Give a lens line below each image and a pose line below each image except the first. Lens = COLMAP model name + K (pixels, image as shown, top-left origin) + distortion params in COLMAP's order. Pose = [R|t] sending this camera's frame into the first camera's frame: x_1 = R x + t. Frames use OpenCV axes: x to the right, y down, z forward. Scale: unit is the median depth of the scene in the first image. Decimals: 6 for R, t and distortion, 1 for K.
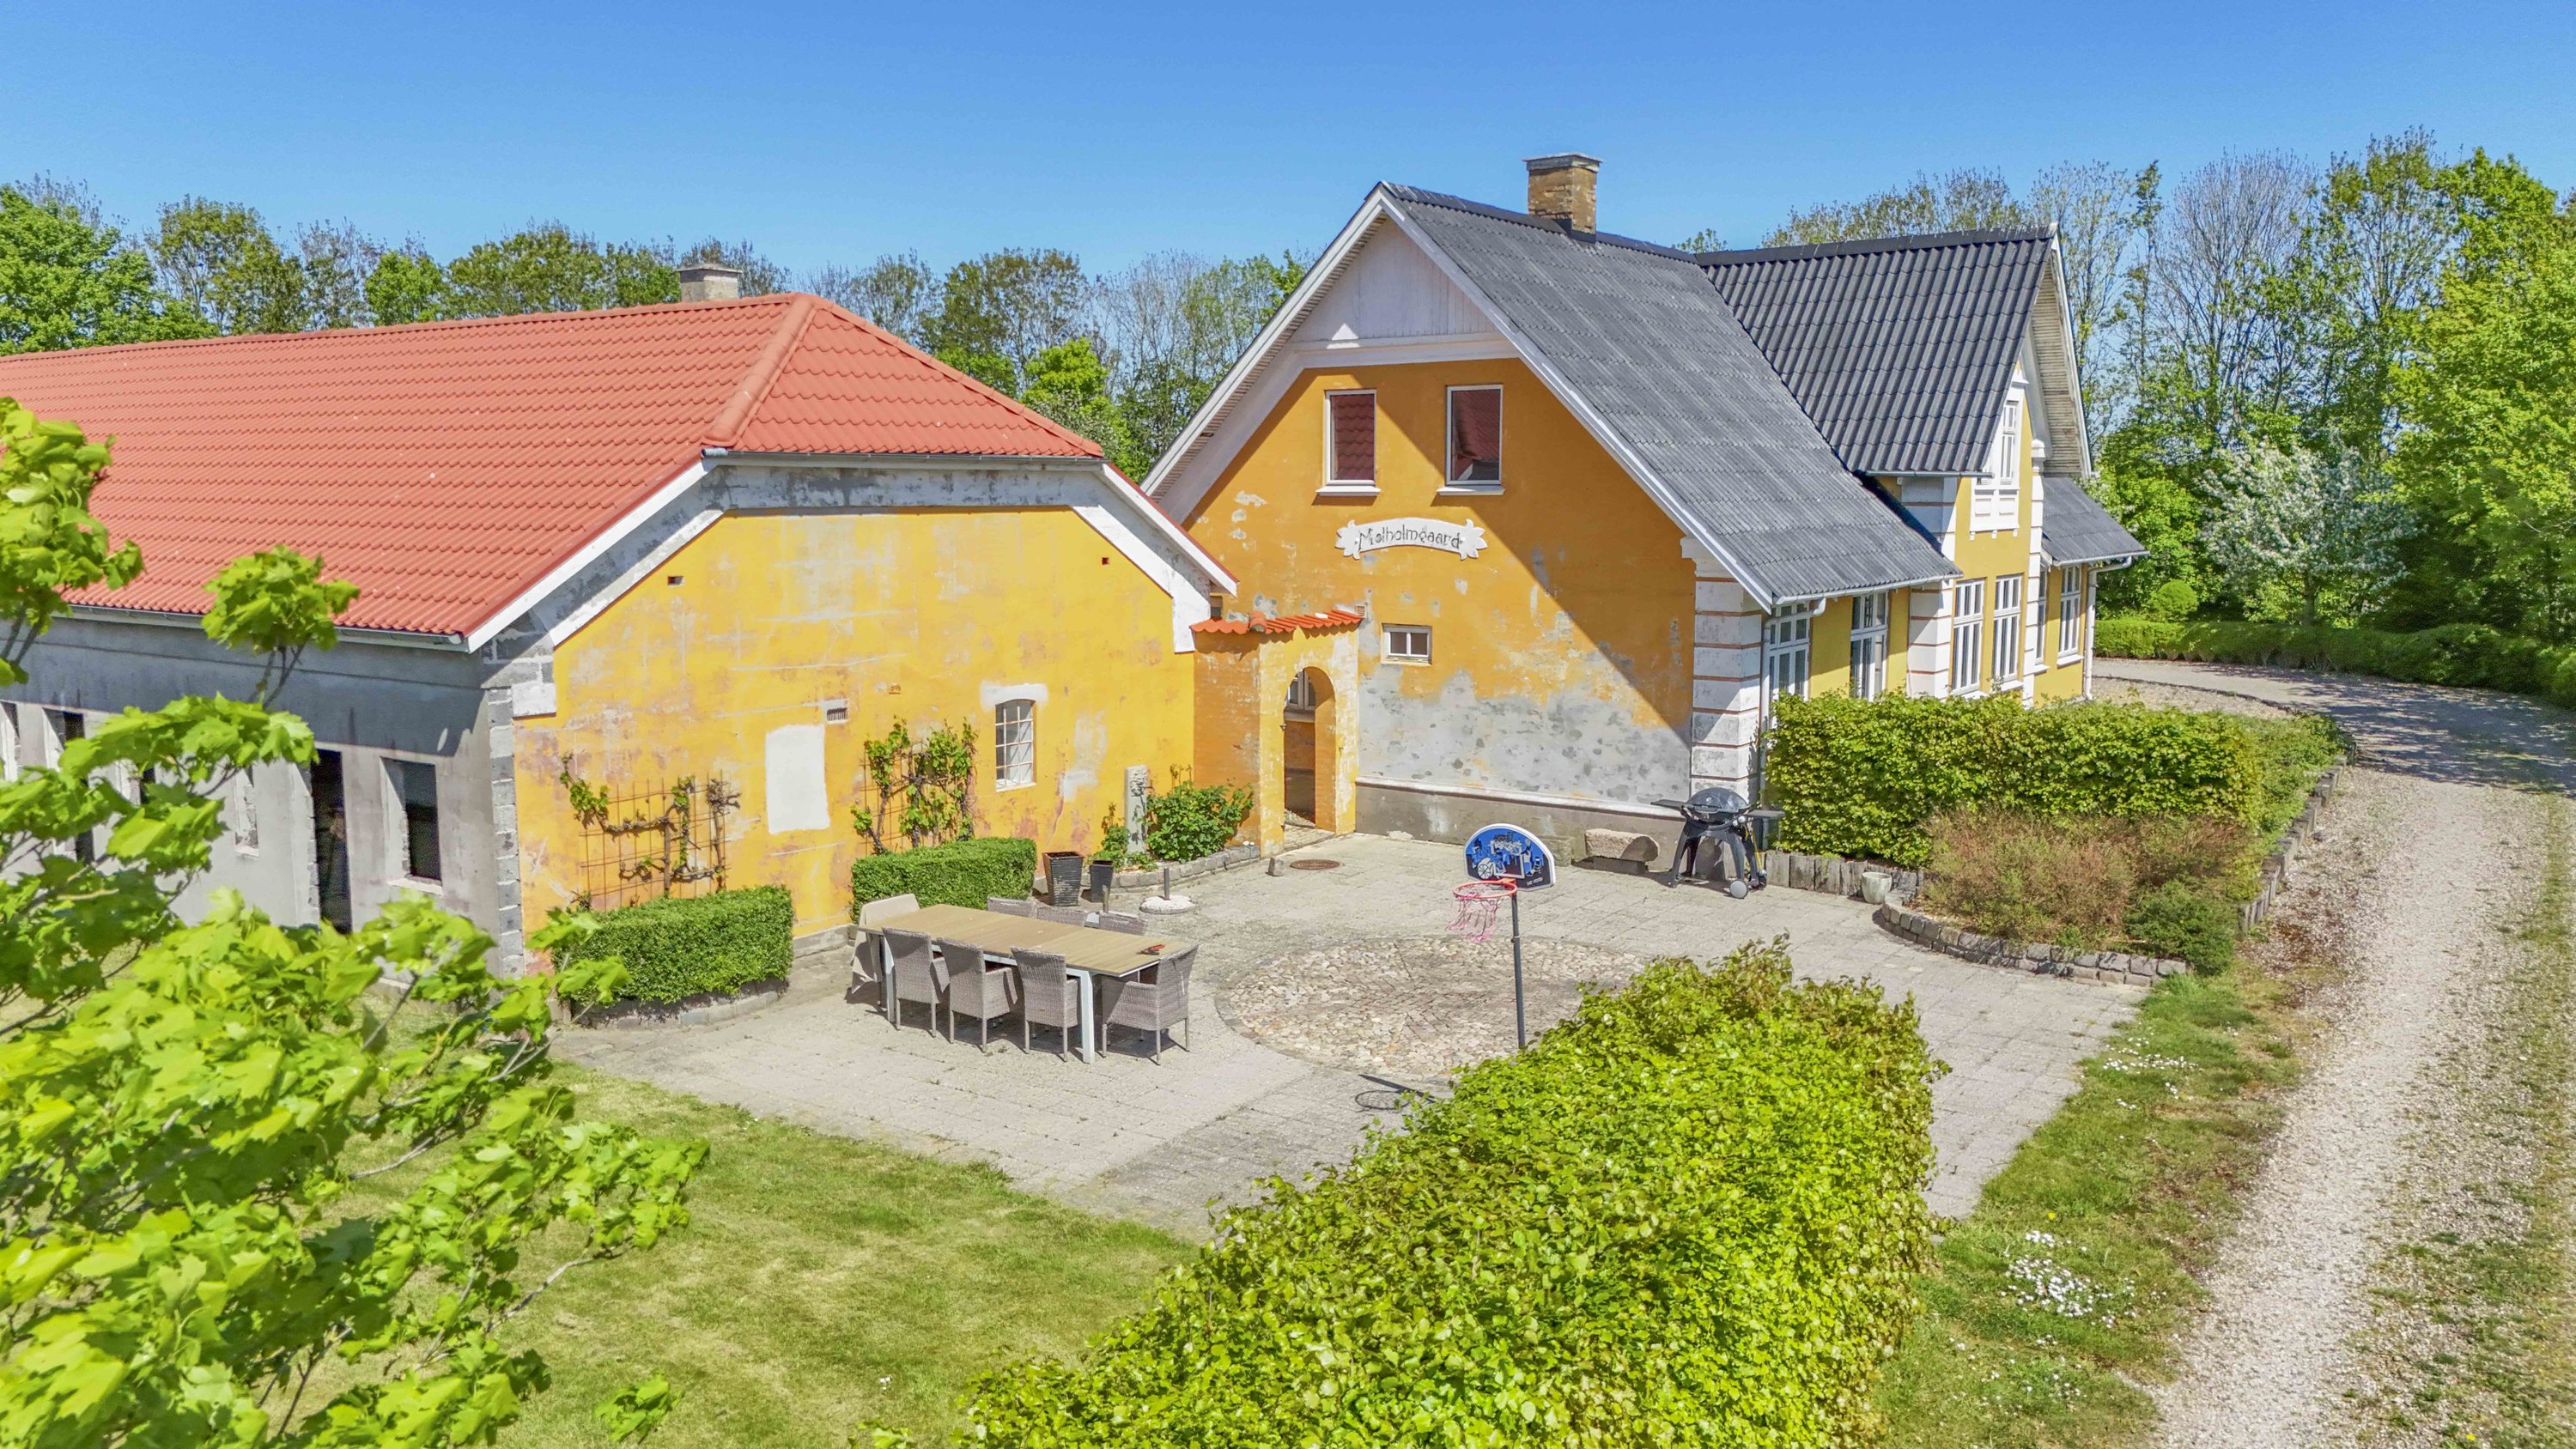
lens RADIAL K [[1874.1, 0, 1298.6], [0, 1874.1, 728.4], [0, 0, 1]] dist [0.138030, -0.260451]
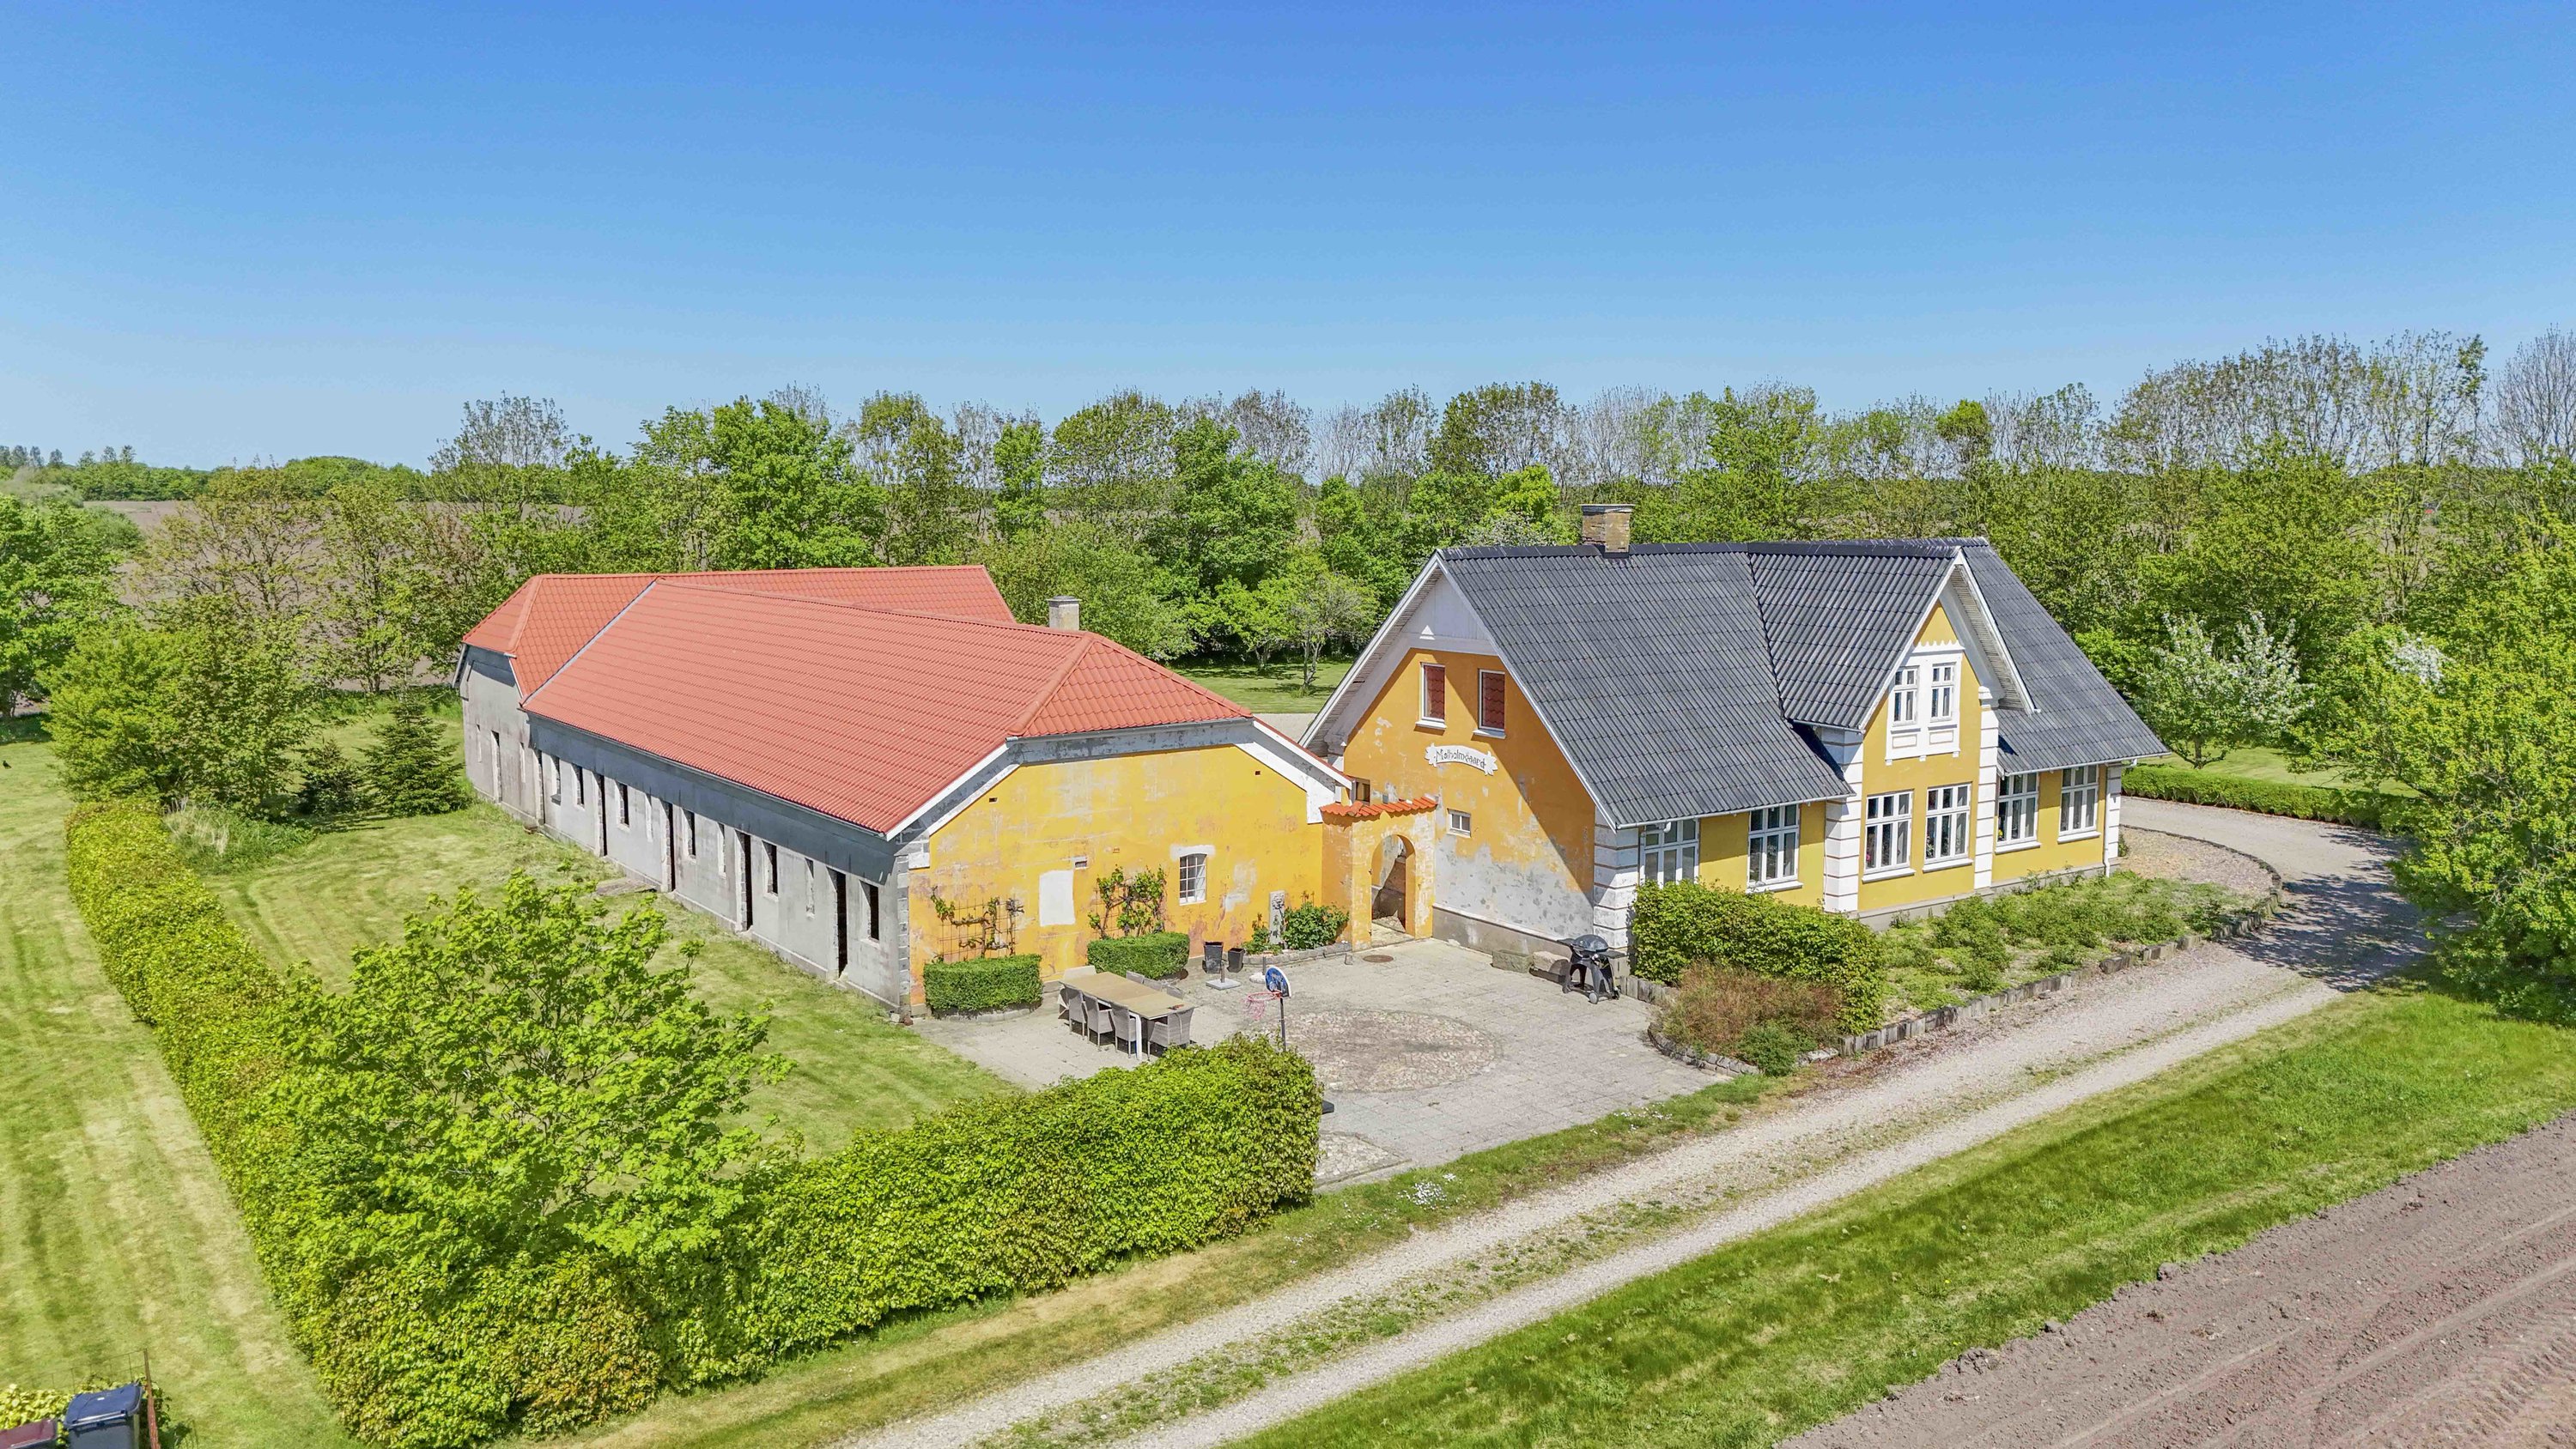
lens RADIAL K [[1874.1, 0, 1298.6], [0, 1874.1, 728.4], [0, 0, 1]] dist [0.138030, -0.260451]
pose [[0.945609, 0.043340, -0.322405, 0.537508], [-0.045117, 0.998980, 0.001962, -0.149852], [0.322161, 0.012691, 0.946600, -0.683288]]
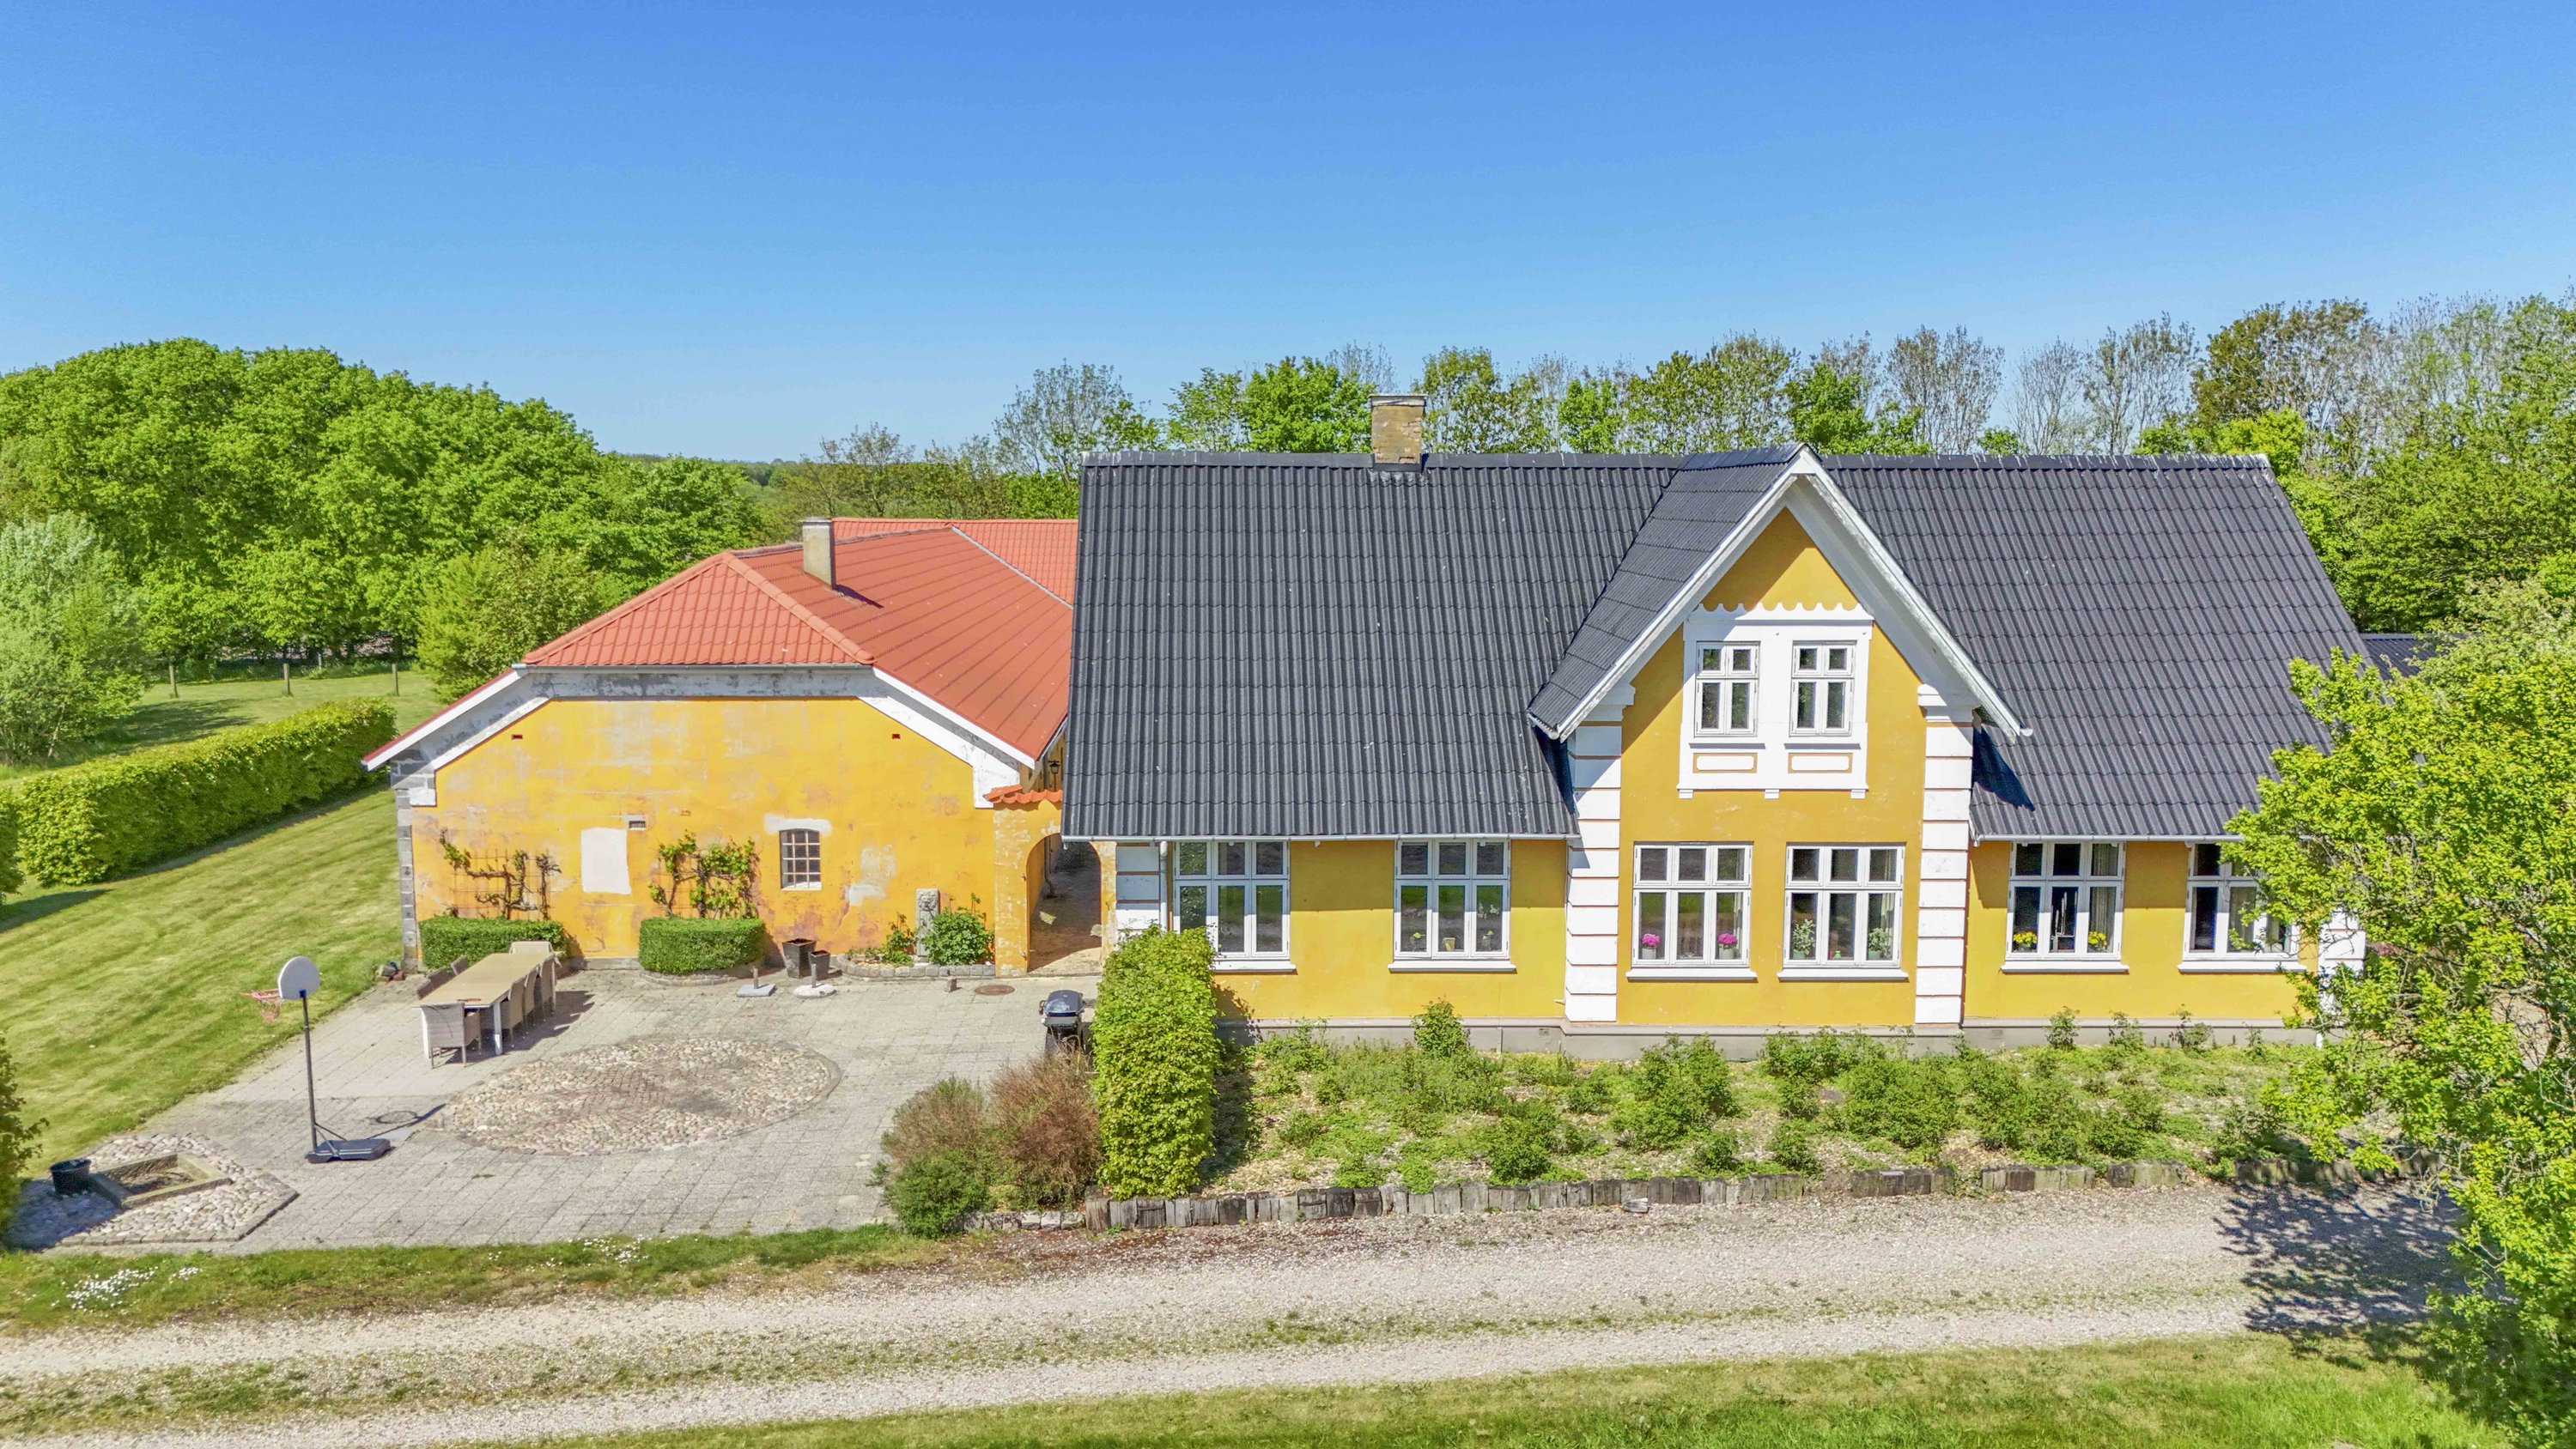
lens RADIAL K [[1874.1, 0, 1298.6], [0, 1874.1, 728.4], [0, 0, 1]] dist [0.138030, -0.260451]
pose [[0.613189, 0.101155, -0.783433, 1.277214], [-0.105877, 0.993343, 0.045389, -0.208662], [0.782809, 0.055116, 0.619816, 0.418144]]
